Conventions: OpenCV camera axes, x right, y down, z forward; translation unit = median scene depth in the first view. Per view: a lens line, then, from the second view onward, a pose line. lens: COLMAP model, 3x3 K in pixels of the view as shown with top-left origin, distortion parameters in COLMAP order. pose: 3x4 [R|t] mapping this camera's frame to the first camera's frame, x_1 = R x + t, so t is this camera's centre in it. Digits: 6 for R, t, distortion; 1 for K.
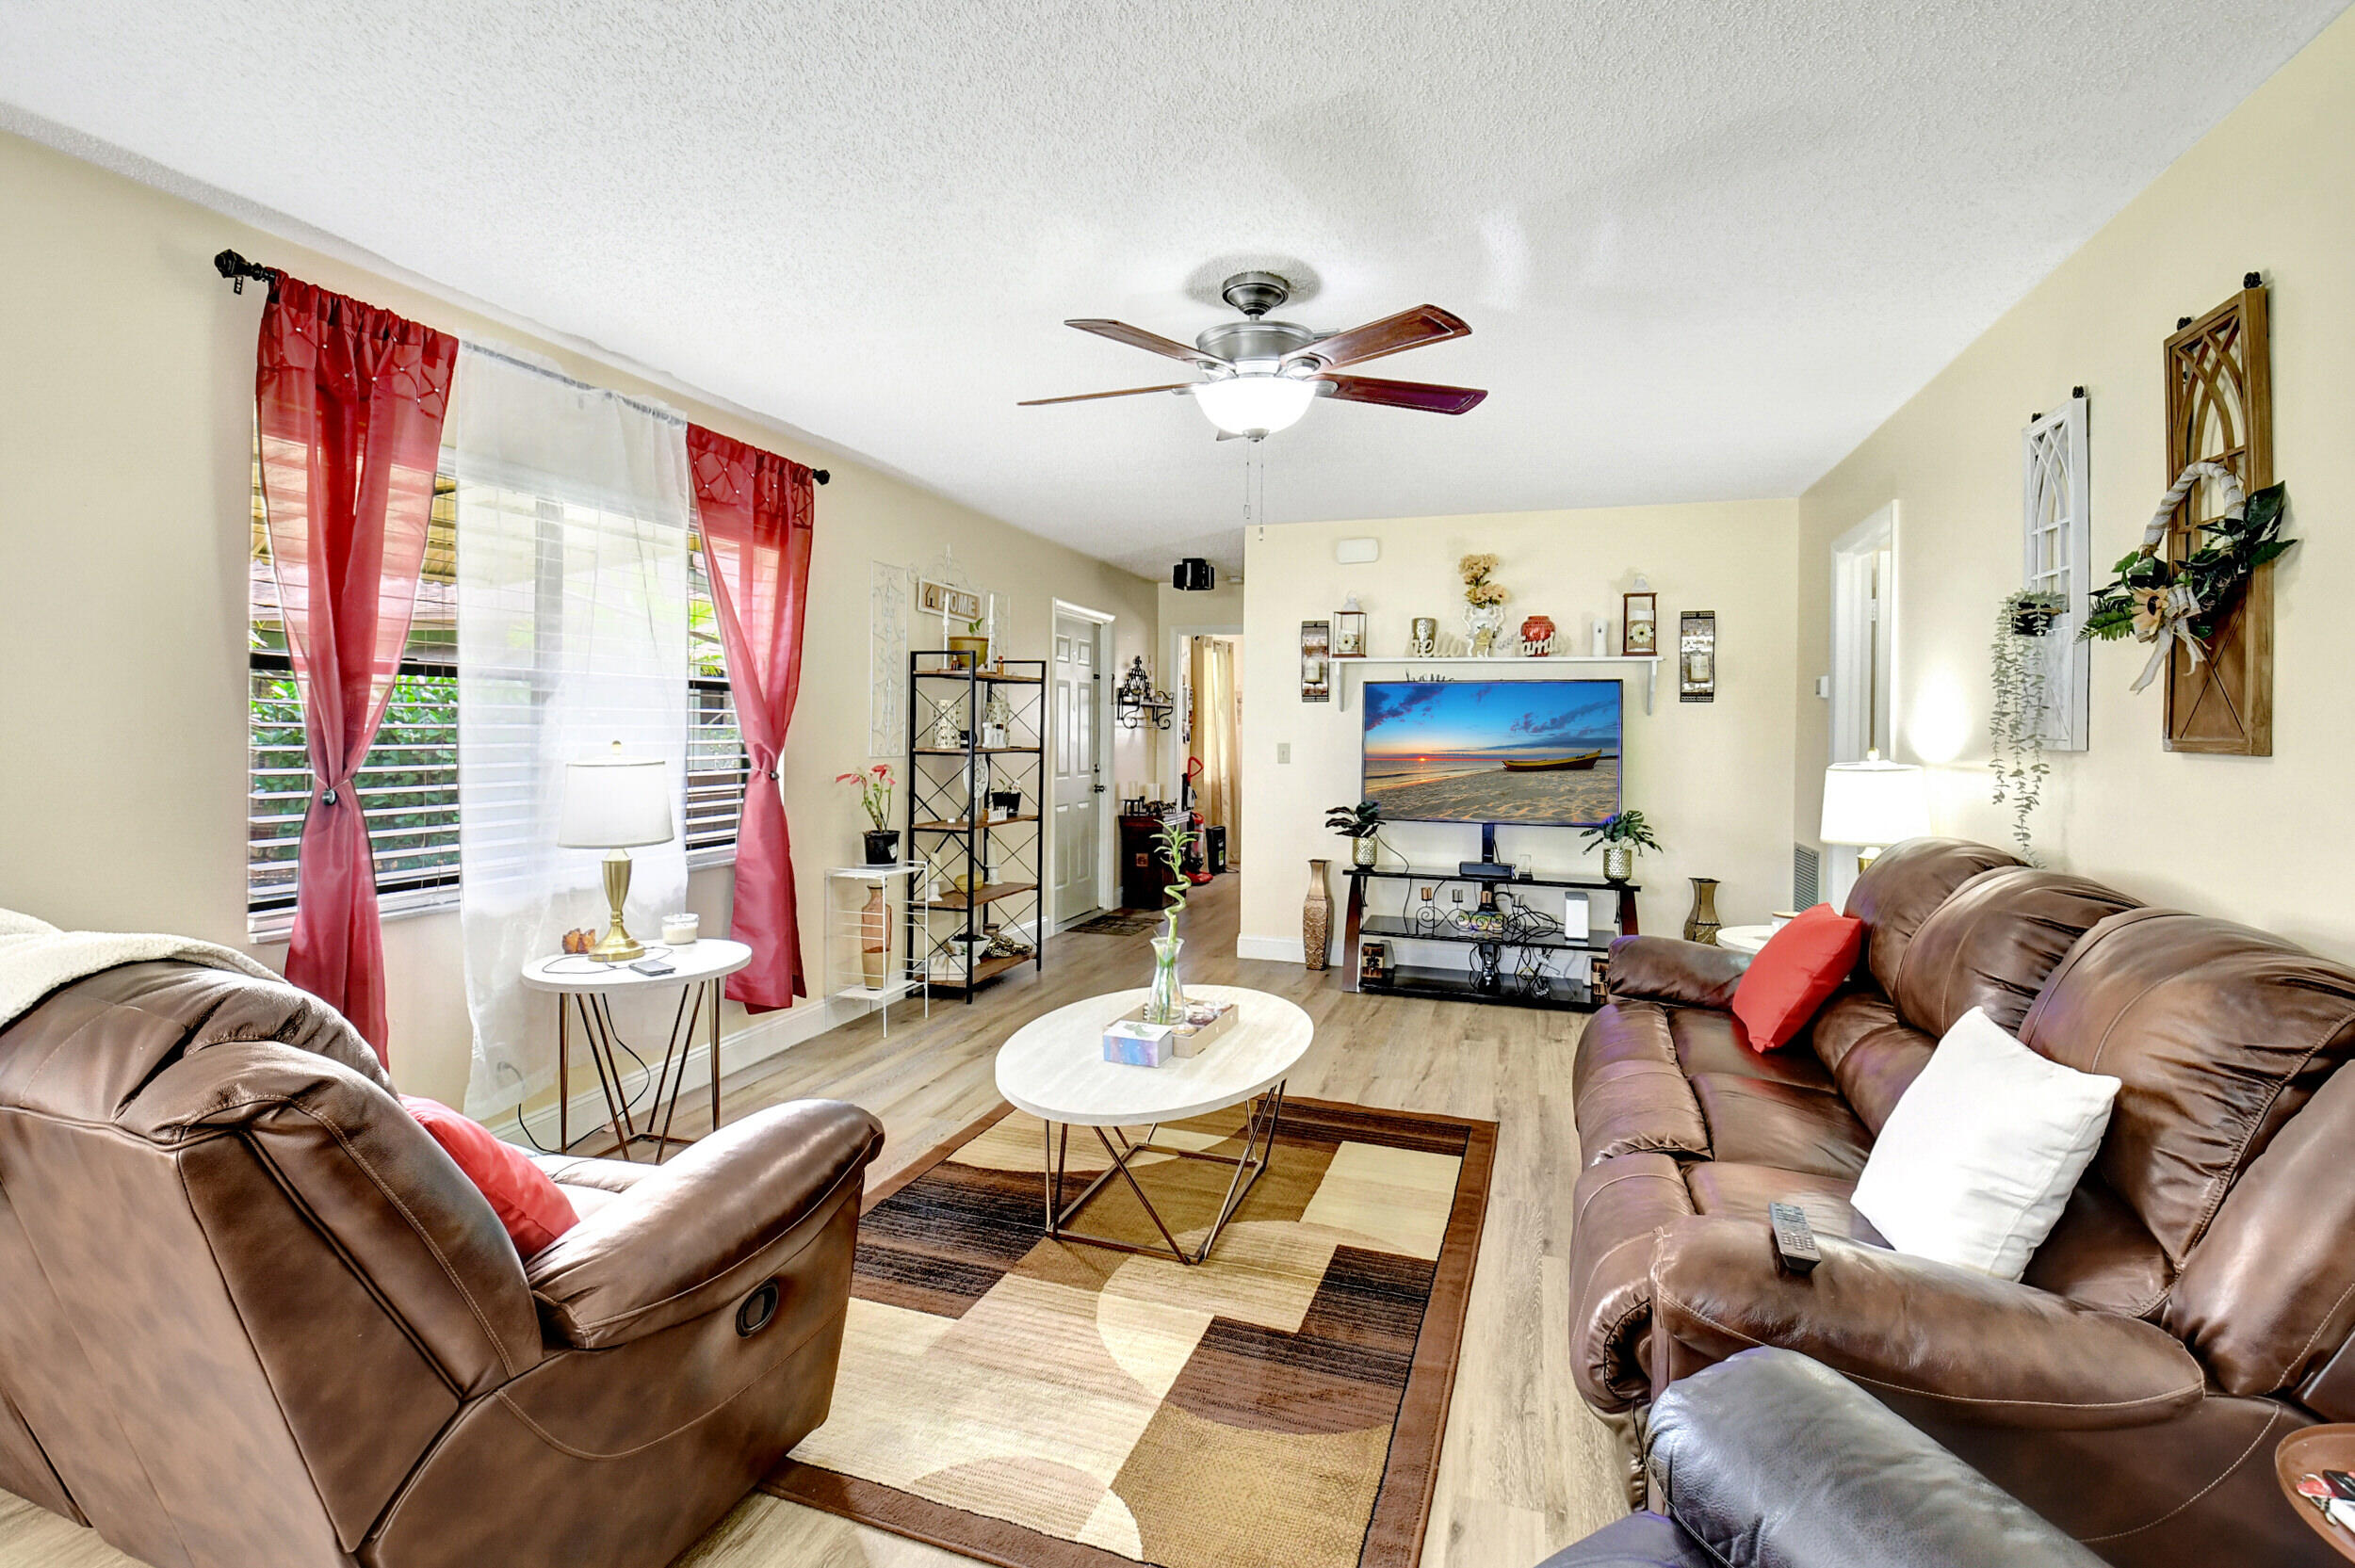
lens RADIAL K [[1078.0, 0, 1182.5], [0, 1078.0, 741.7], [0, 0, 1]] dist [0.012587, -0.000683]
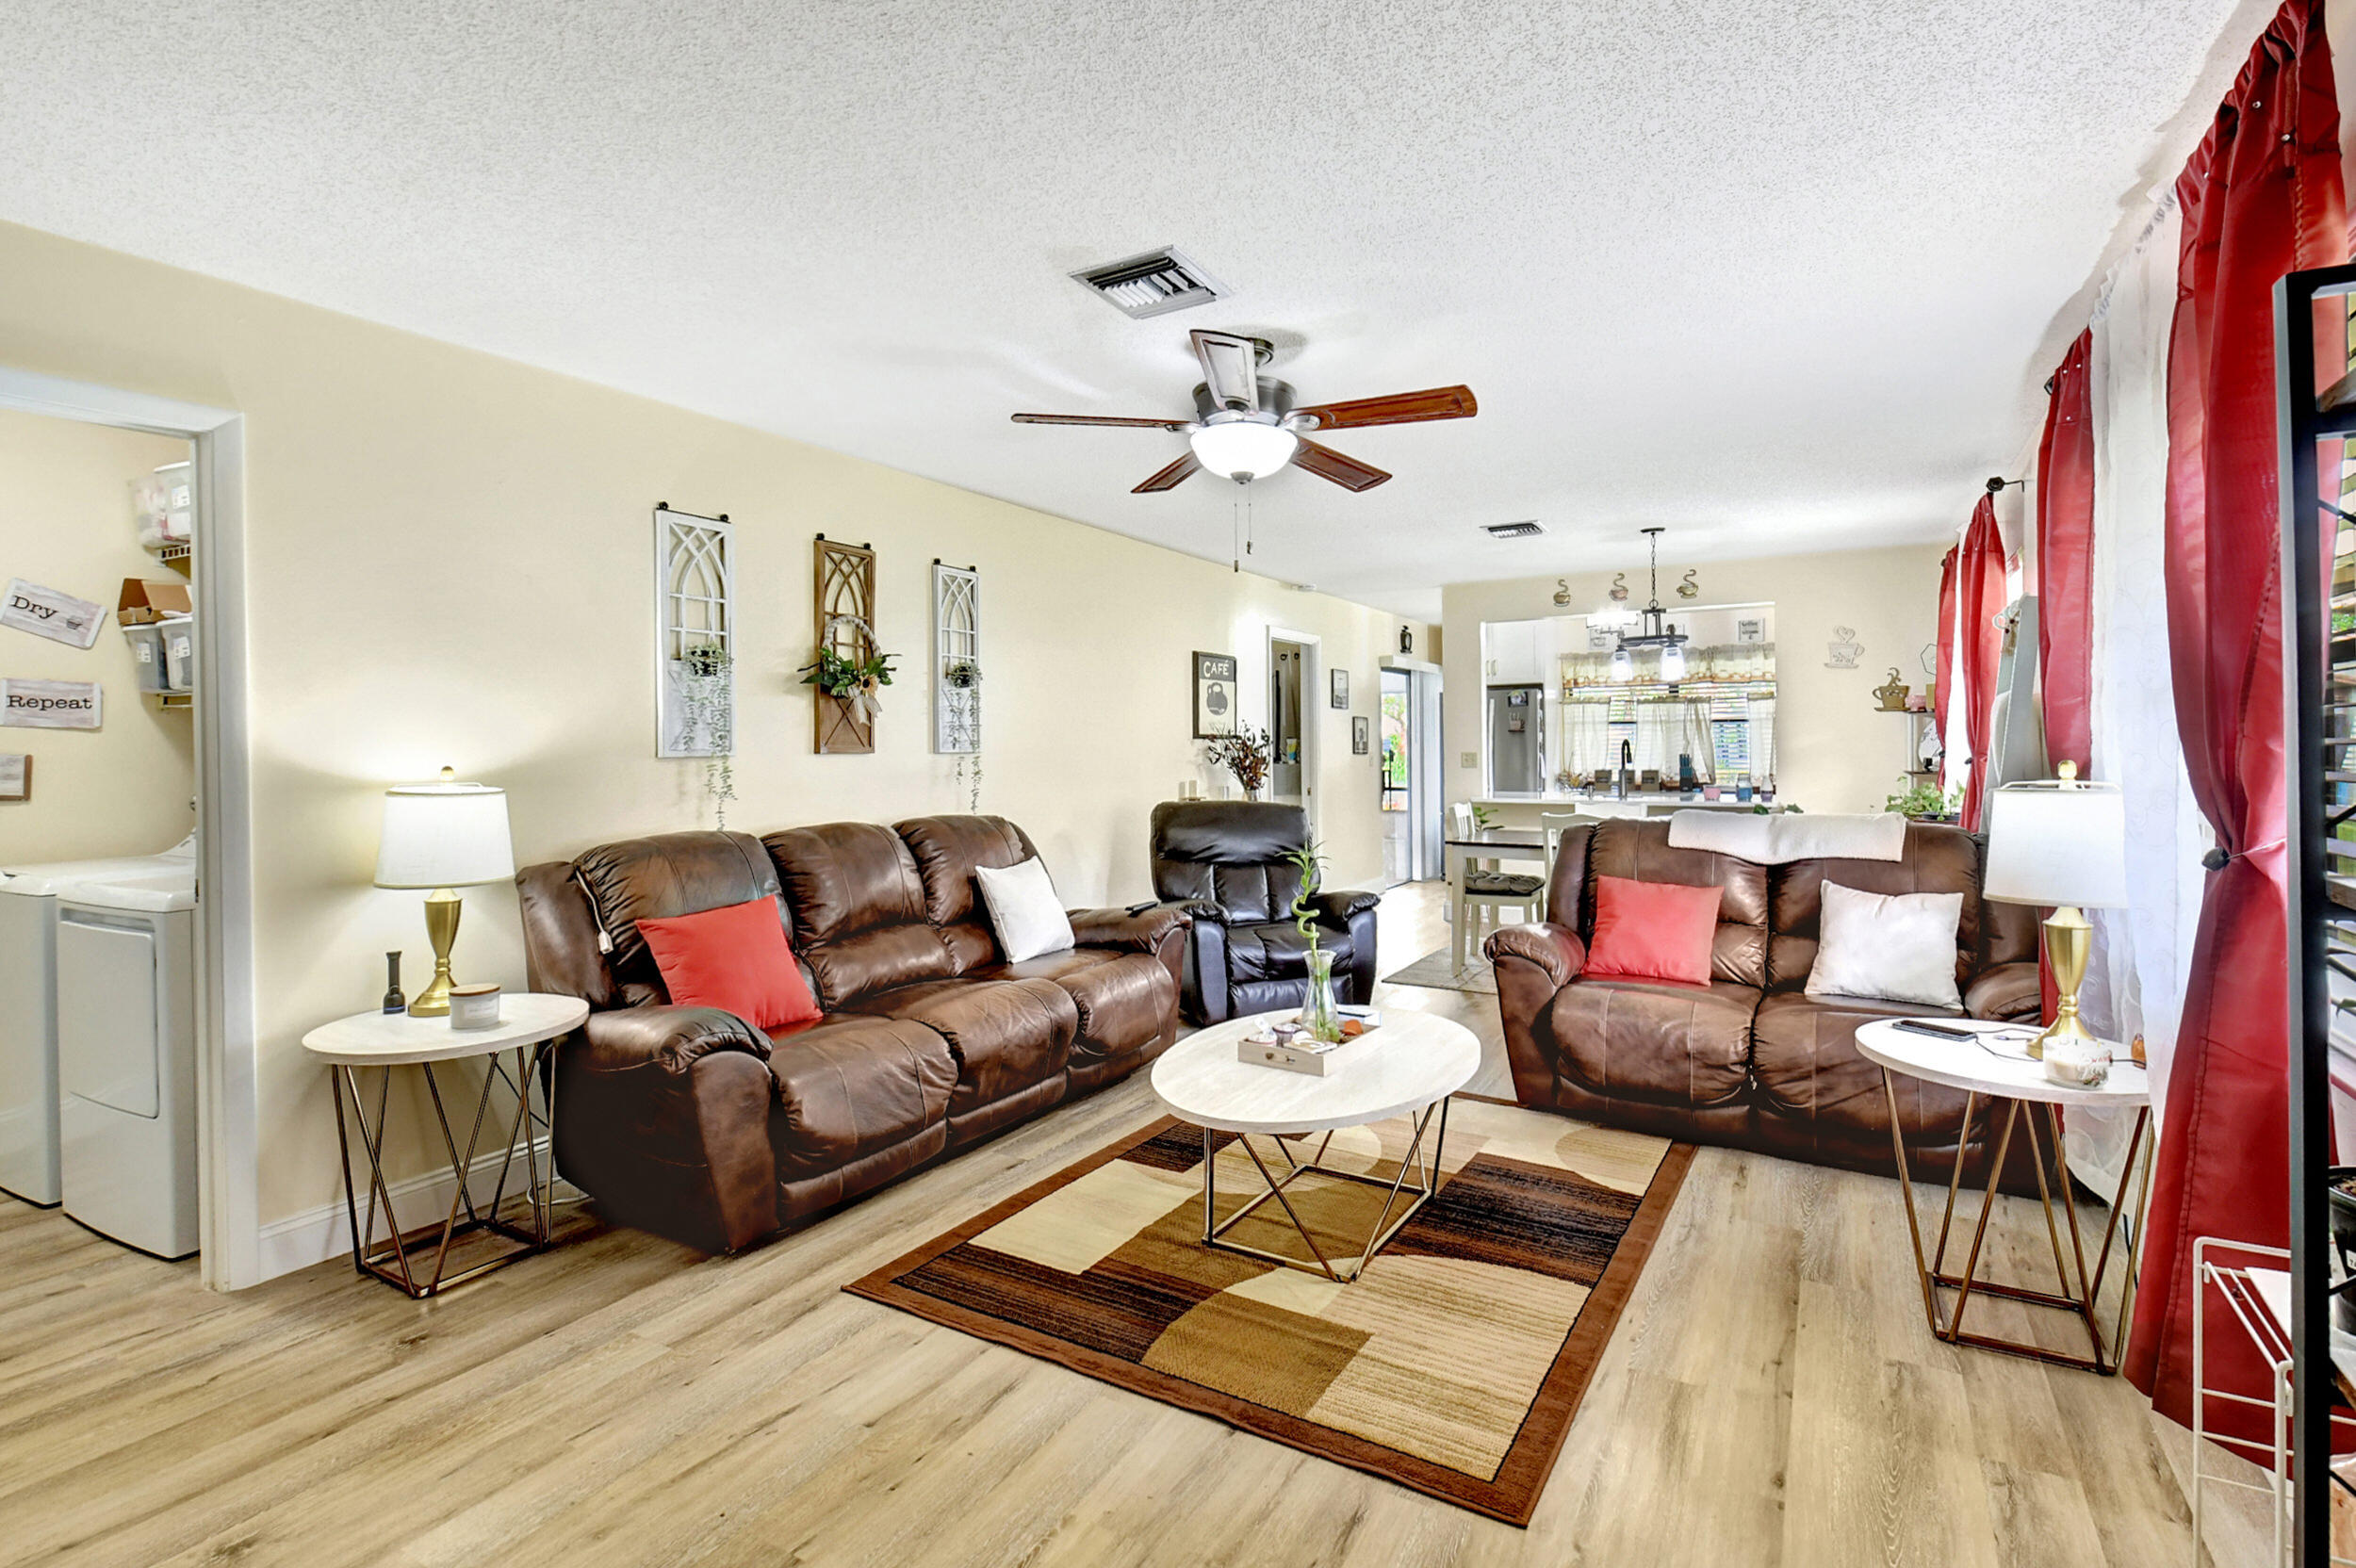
lens RADIAL K [[1078.6, 0, 1183.0], [0, 1078.6, 741.6], [0, 0, 1]] dist [0.012587, -0.000683]
pose [[-0.976454, 0.002607, 0.215709, -0.111764], [0.006710, 0.999810, 0.018291, -0.033451], [-0.215620, 0.019307, -0.976286, 2.054585]]
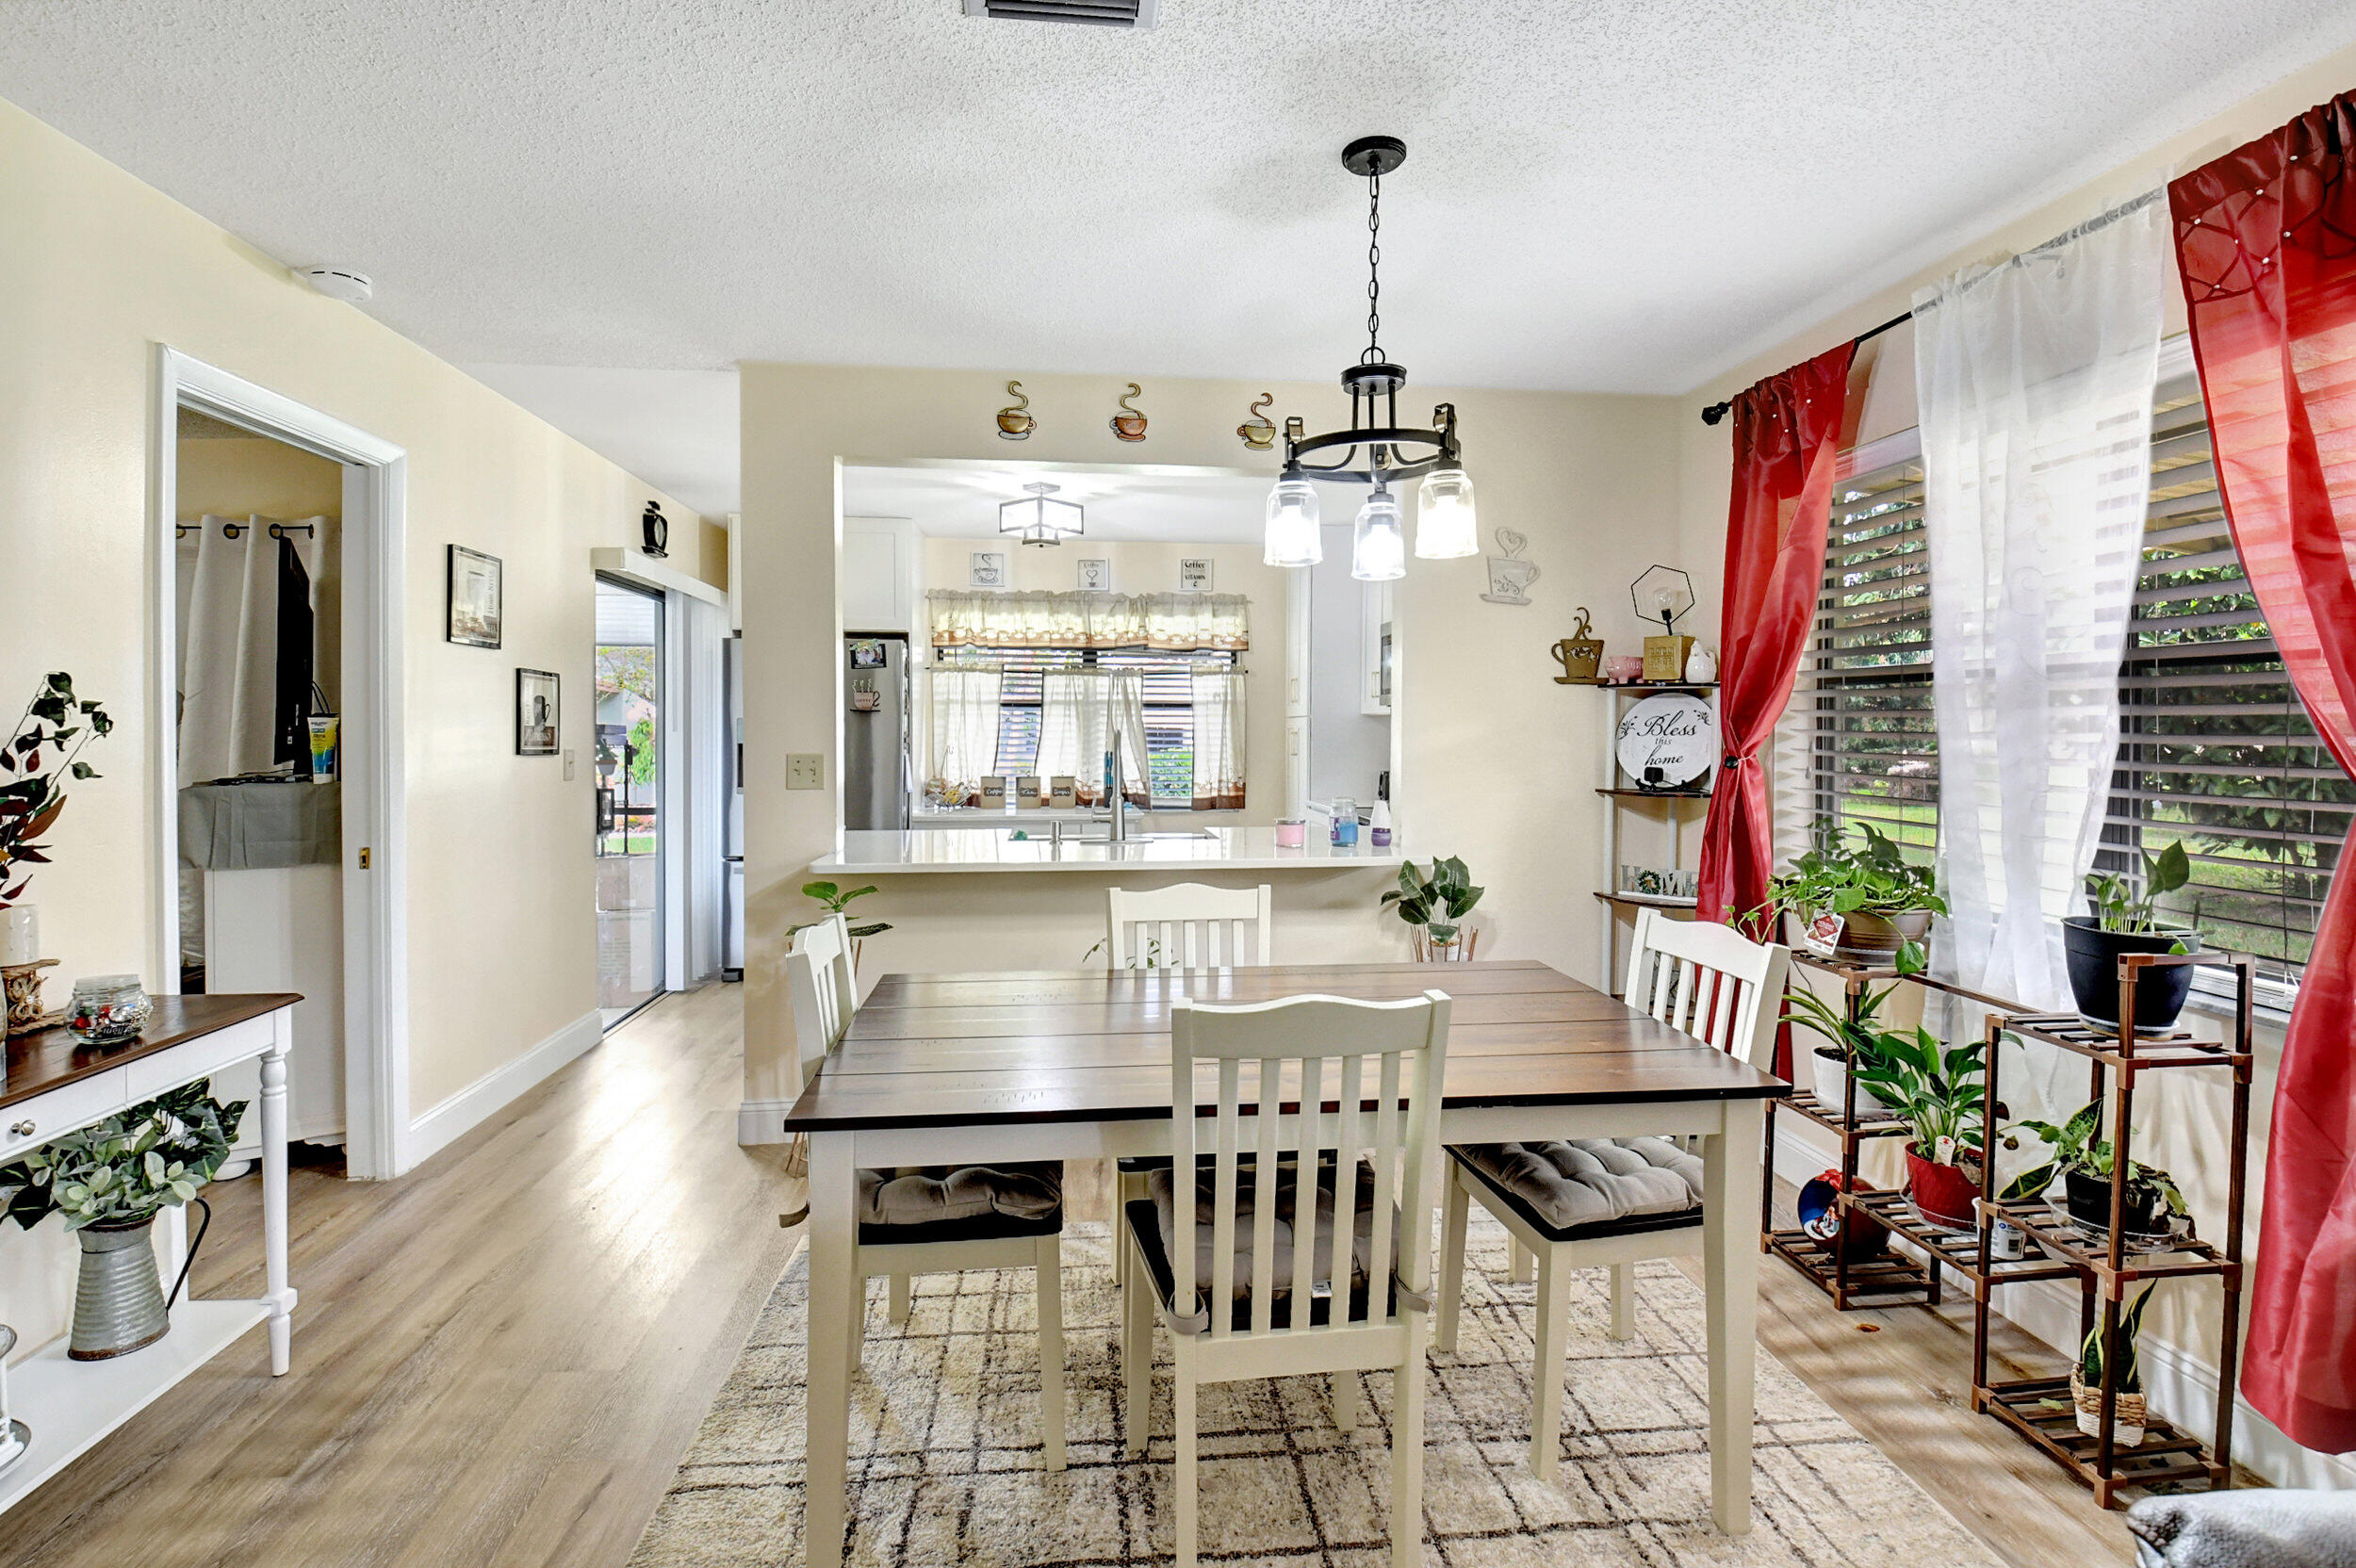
lens RADIAL K [[1078.6, 0, 1183.0], [0, 1078.6, 741.6], [0, 0, 1]] dist [0.012587, -0.000683]
pose [[-0.908519, -0.005185, -0.417811, -0.111889], [-0.016970, 0.999556, 0.024496, -0.000359], [0.417499, 0.029346, -0.908204, 0.459878]]
